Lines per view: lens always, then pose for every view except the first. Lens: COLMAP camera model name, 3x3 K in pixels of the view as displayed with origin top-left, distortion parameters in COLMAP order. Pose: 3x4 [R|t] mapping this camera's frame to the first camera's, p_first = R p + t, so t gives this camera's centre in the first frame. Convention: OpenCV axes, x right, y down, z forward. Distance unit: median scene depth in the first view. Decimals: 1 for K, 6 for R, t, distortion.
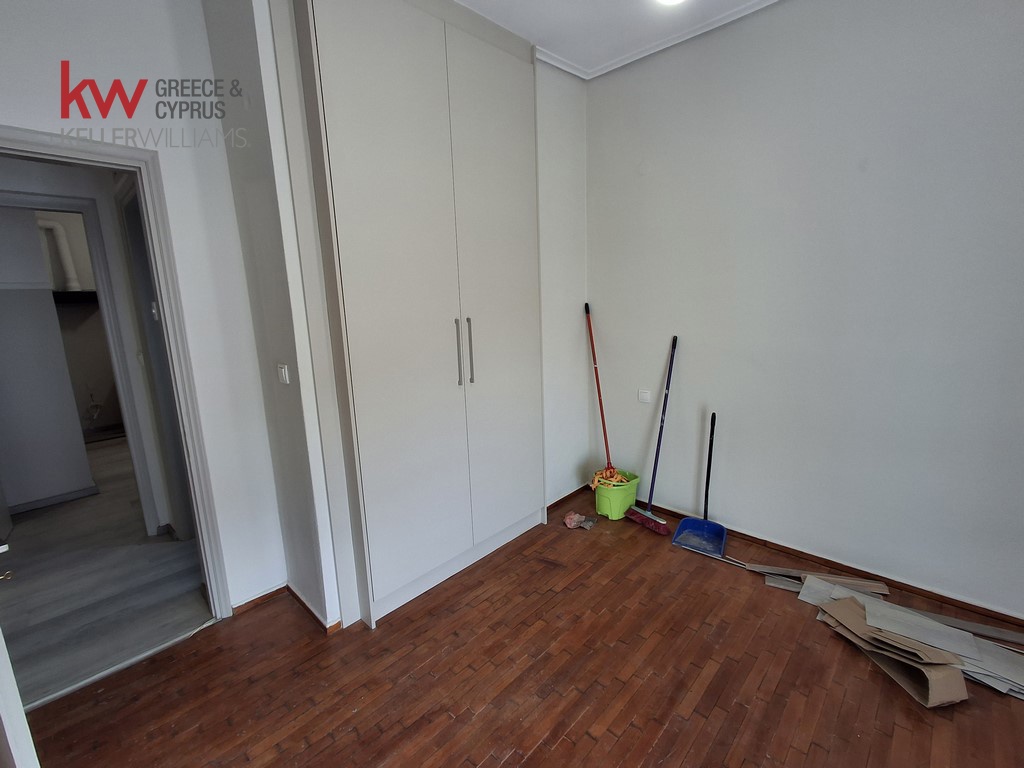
lens RADIAL K [[460.6, 0, 507.6], [0, 460.6, 383.3], [0, 0, 1]] dist [0.006062, 0.000214]
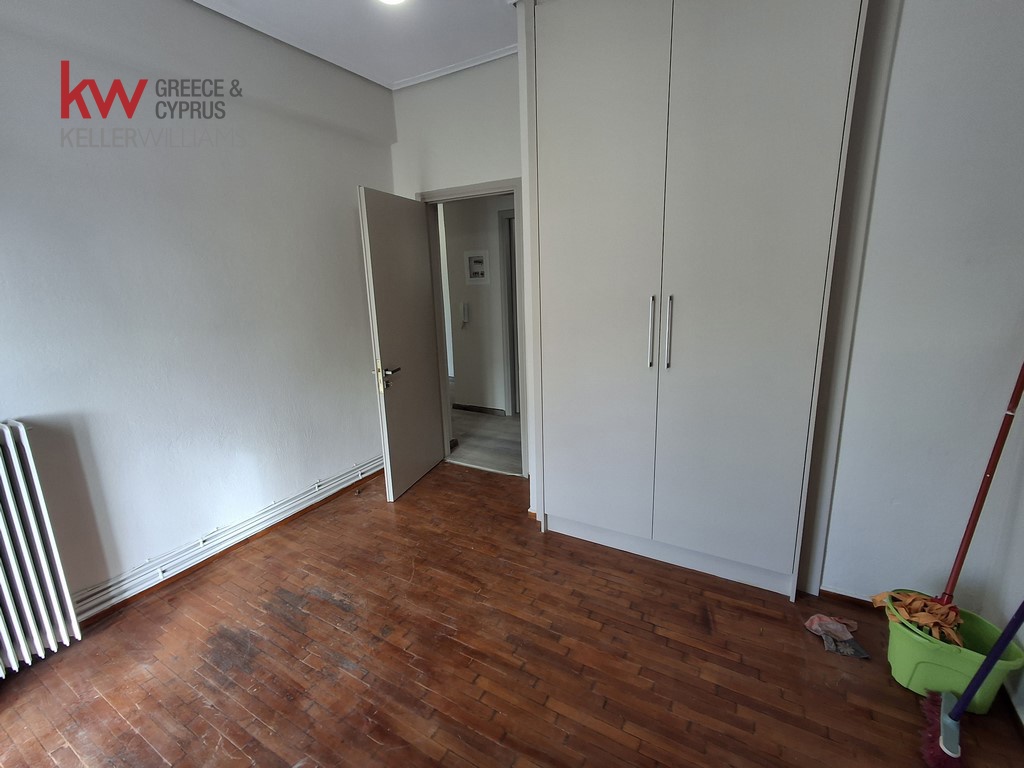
lens RADIAL K [[460.6, 0, 507.6], [0, 460.6, 383.3], [0, 0, 1]] dist [0.006062, 0.000214]
pose [[0.229024, 0.249473, -0.940910, 0.844081], [-0.164839, 0.962581, 0.215096, -0.137953], [0.959362, 0.105837, 0.261577, 0.556974]]
